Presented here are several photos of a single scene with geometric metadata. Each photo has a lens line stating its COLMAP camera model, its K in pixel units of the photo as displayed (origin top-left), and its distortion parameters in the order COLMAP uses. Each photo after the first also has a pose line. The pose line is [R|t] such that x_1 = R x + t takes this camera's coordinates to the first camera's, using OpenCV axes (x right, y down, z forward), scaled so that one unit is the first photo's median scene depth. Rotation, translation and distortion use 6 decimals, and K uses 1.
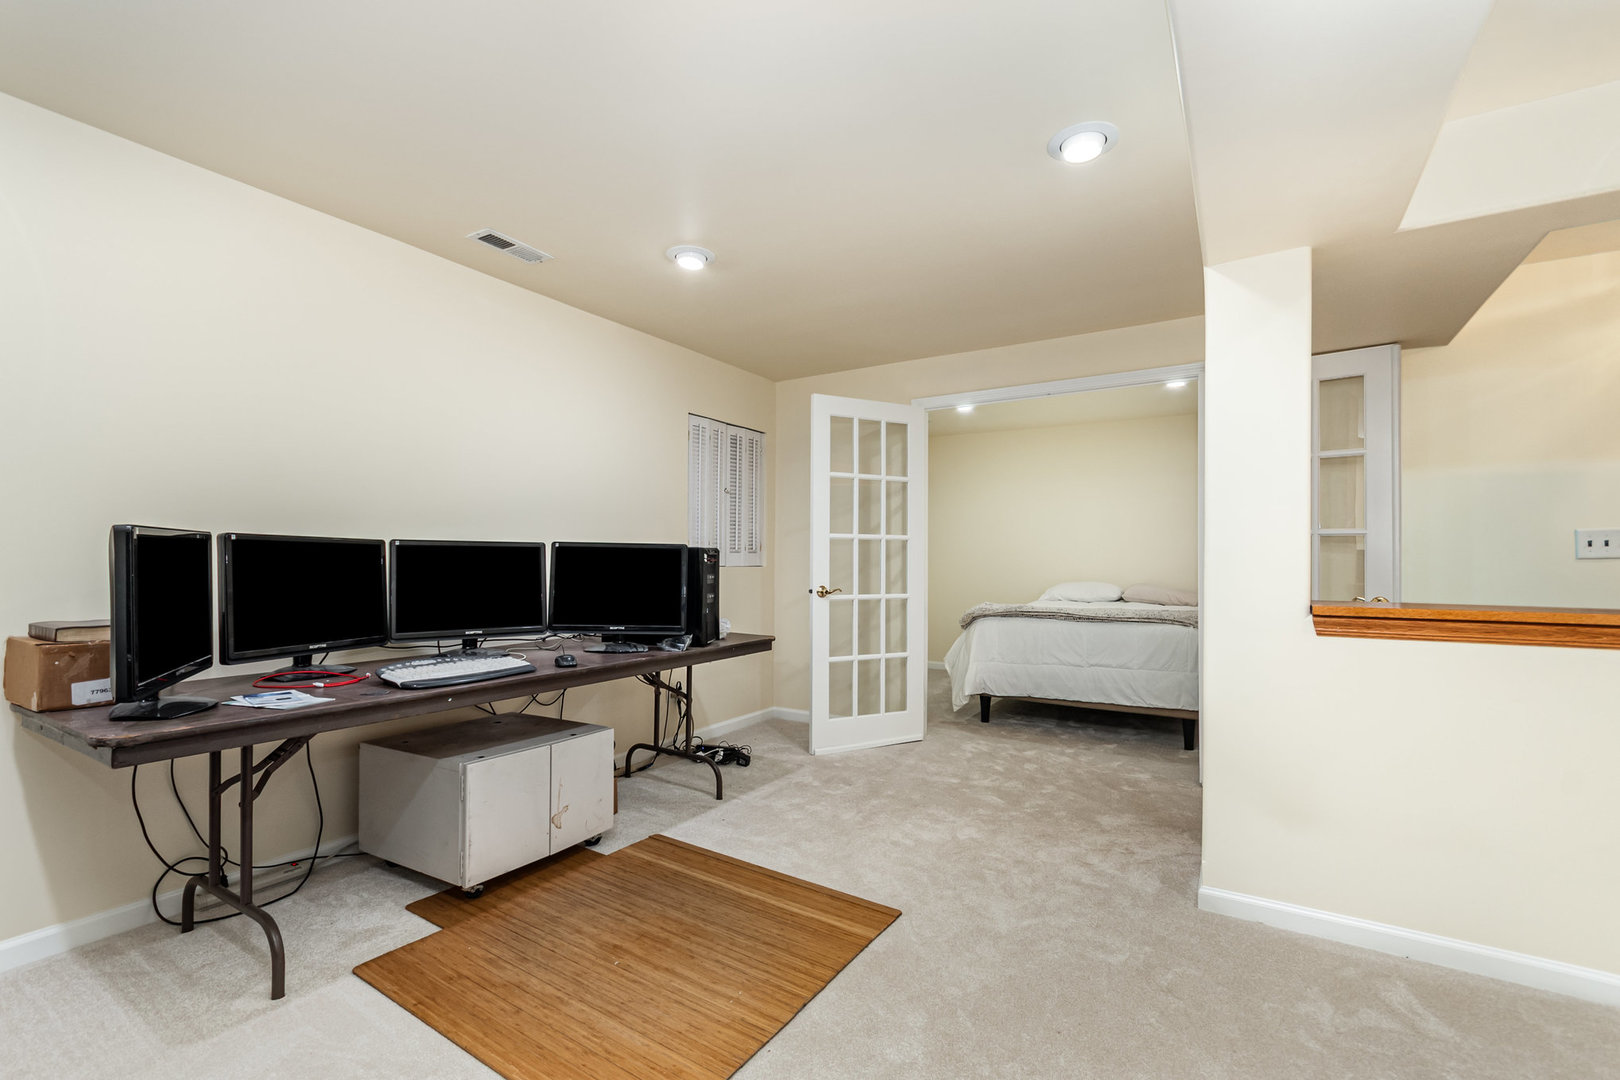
lens RADIAL K [[716.2, 0, 813.7], [0, 716.2, 559.9], [0, 0, 1]] dist [0.009549, -0.000102]
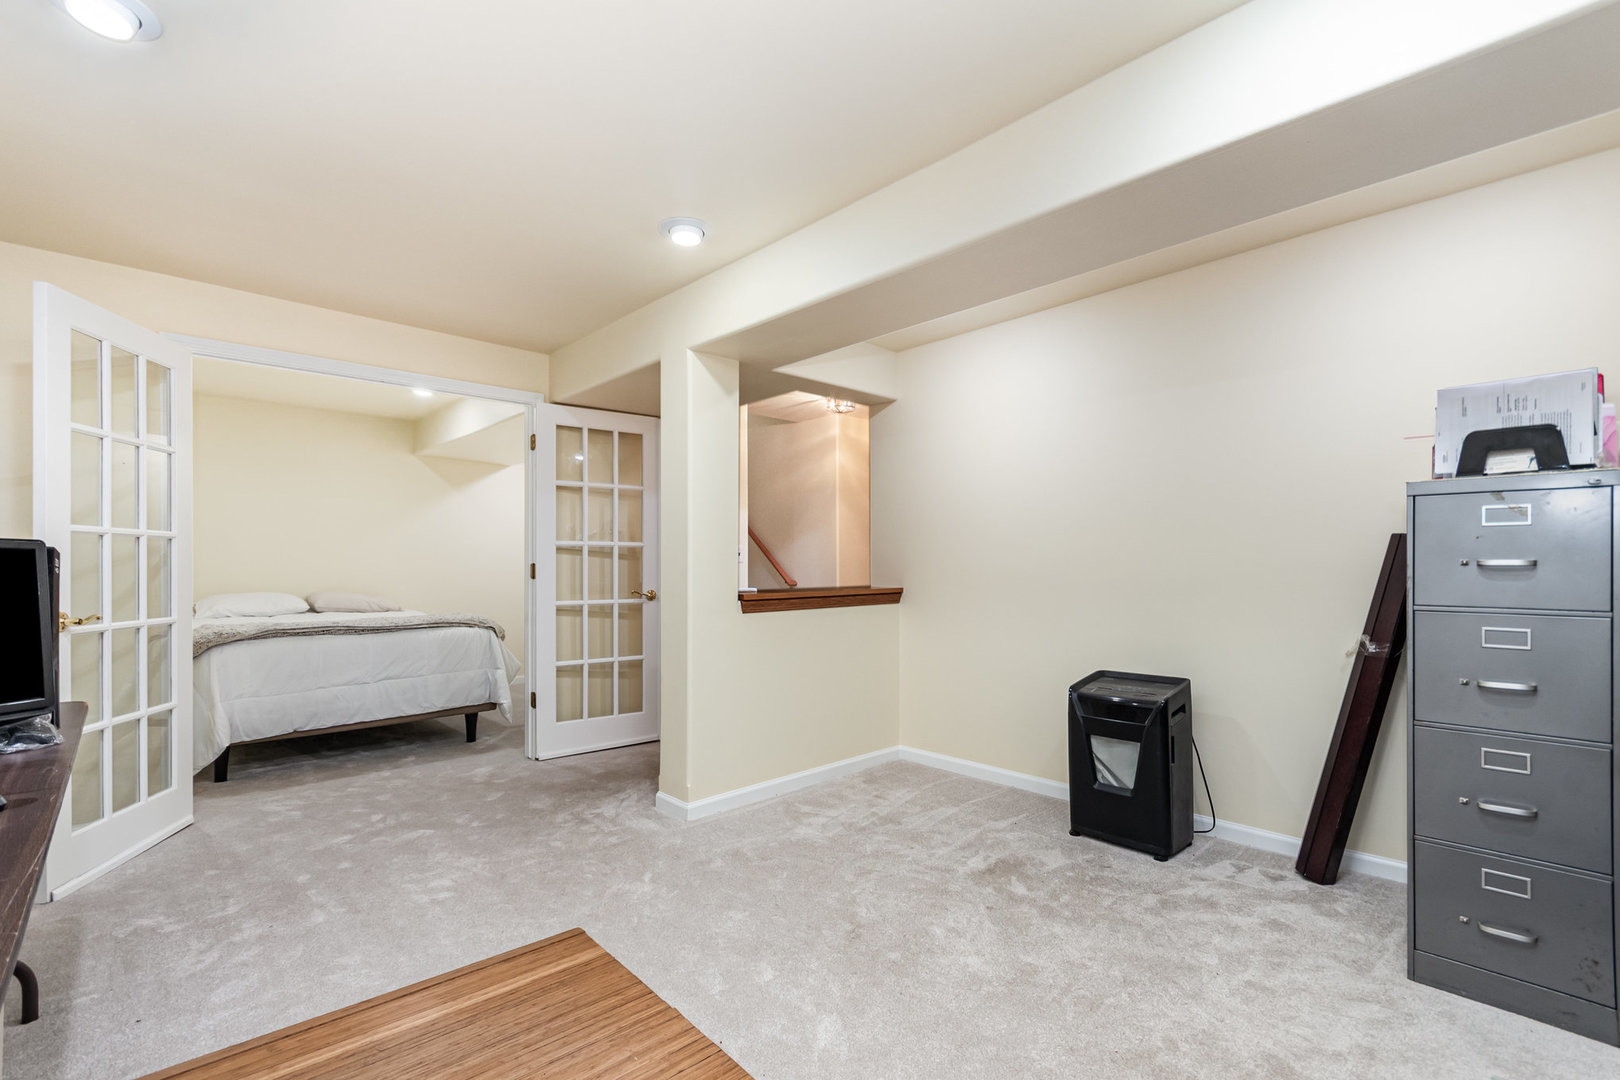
lens RADIAL K [[716.2, 0, 813.7], [0, 716.2, 559.9], [0, 0, 1]] dist [0.009549, -0.000102]
pose [[0.242426, 0.004863, 0.970158, -0.413029], [0.003245, 0.999978, -0.005824, -0.000750], [-0.970164, 0.004560, 0.242405, 0.249238]]
